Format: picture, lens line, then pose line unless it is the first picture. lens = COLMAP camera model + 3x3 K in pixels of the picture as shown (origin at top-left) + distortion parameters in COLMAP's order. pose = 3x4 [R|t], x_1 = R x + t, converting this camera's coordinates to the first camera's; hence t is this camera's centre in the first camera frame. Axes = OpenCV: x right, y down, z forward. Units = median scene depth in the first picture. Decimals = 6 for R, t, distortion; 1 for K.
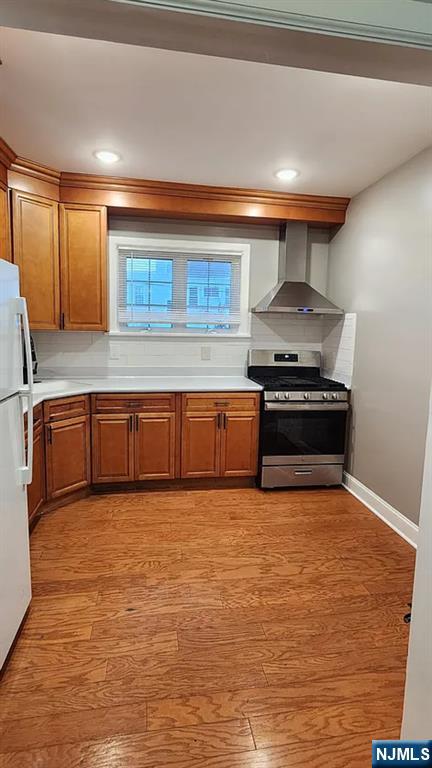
lens RADIAL K [[389.3, 0, 216.8], [0, 389.3, 366.0], [0, 0, 1]] dist [-0.001891, 0.000997]
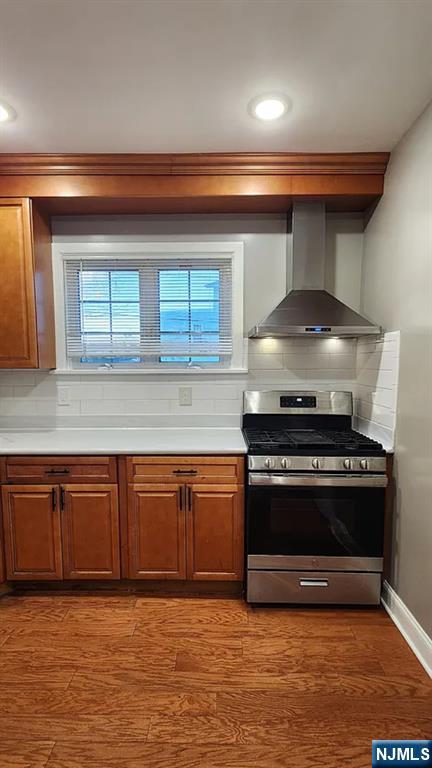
lens RADIAL K [[385.2, 0, 216.5], [0, 385.2, 398.3], [0, 0, 1]] dist [-0.000470, 0.000069]
pose [[0.982998, -0.008413, -0.183424, 0.186924], [0.005660, 0.999863, -0.015528, -0.020072], [0.183529, 0.014226, 0.982911, 0.353103]]
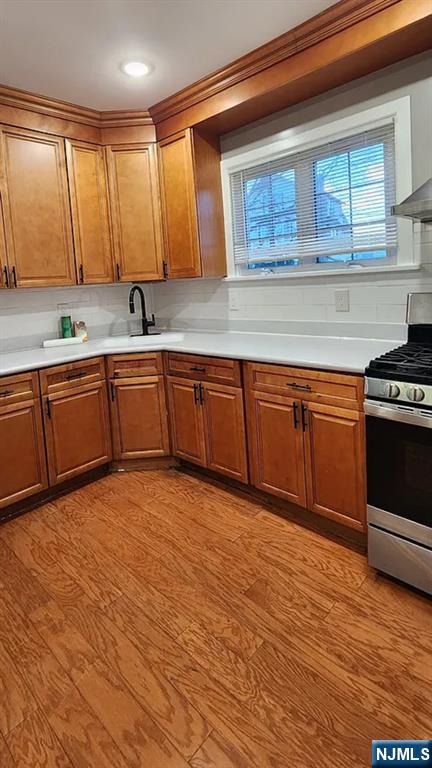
lens RADIAL K [[388.3, 0, 207.2], [0, 388.3, 309.7], [0, 0, 1]] dist [0.002477, -0.000617]
pose [[0.587496, 0.001583, -0.809225, 0.404498], [-0.004061, 0.999991, -0.000992, -0.019487], [0.809217, 0.003869, 0.587498, 0.533338]]
